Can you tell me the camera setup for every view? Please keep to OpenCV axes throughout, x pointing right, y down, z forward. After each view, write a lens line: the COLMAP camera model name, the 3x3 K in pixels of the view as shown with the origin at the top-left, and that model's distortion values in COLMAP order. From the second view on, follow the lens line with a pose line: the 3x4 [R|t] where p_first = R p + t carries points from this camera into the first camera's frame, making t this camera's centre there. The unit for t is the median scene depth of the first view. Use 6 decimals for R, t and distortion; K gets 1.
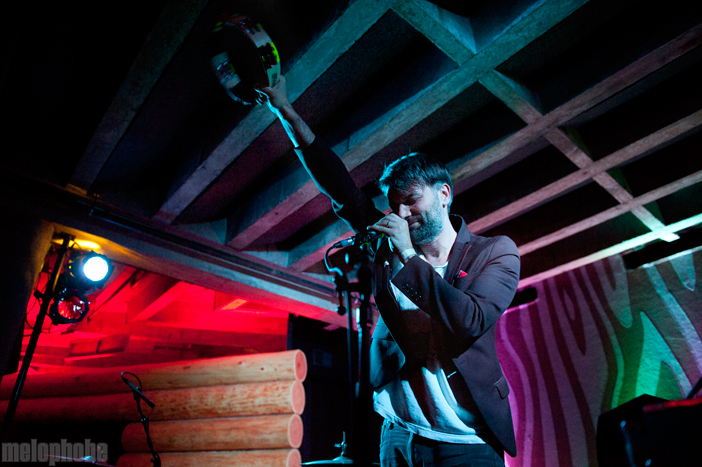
lens RADIAL K [[484.9, 0, 350.0], [0, 484.9, 232.4], [0, 0, 1]] dist [-0.044911, -0.002328]
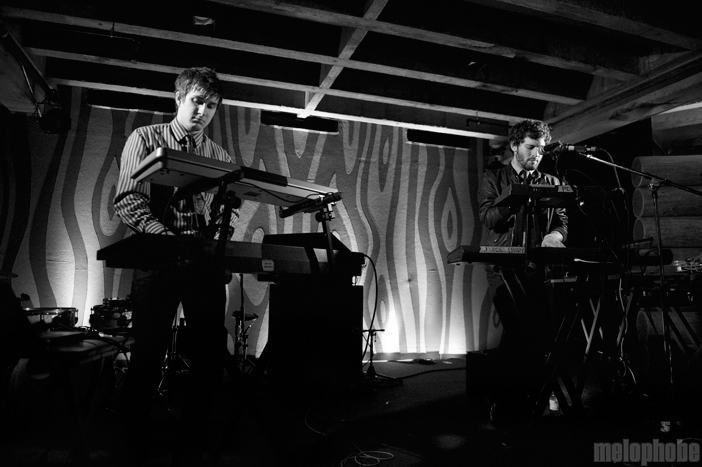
lens RADIAL K [[484.9, 0, 352.9], [0, 484.9, 234.5], [0, 0, 1]] dist [-0.044911, -0.002328]
pose [[0.387165, 0.107716, 0.915697, -0.438506], [-0.485144, 0.868349, 0.102977, 0.085958], [-0.784053, -0.484114, 0.388452, 0.195916]]
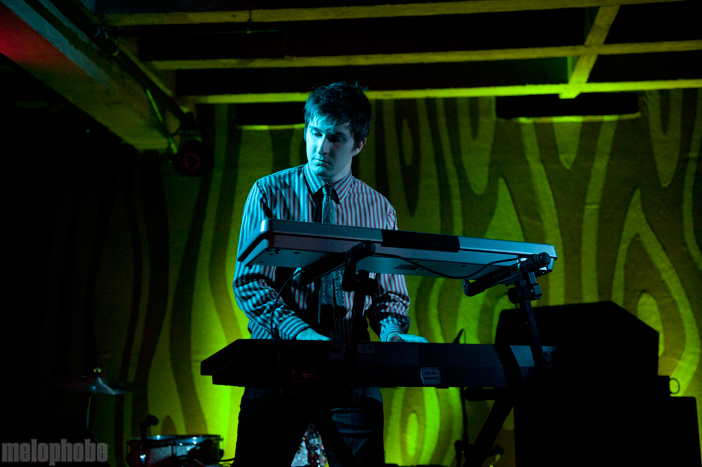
lens RADIAL K [[866.8, 0, 351.7], [0, 866.8, 235.7], [0, 0, 1]] dist [0.119782, 0.000000]
pose [[0.735057, 0.119780, 0.667341, -0.453440], [-0.351396, 0.909063, 0.223887, 0.022879], [-0.579838, -0.399071, 0.710303, 0.112845]]
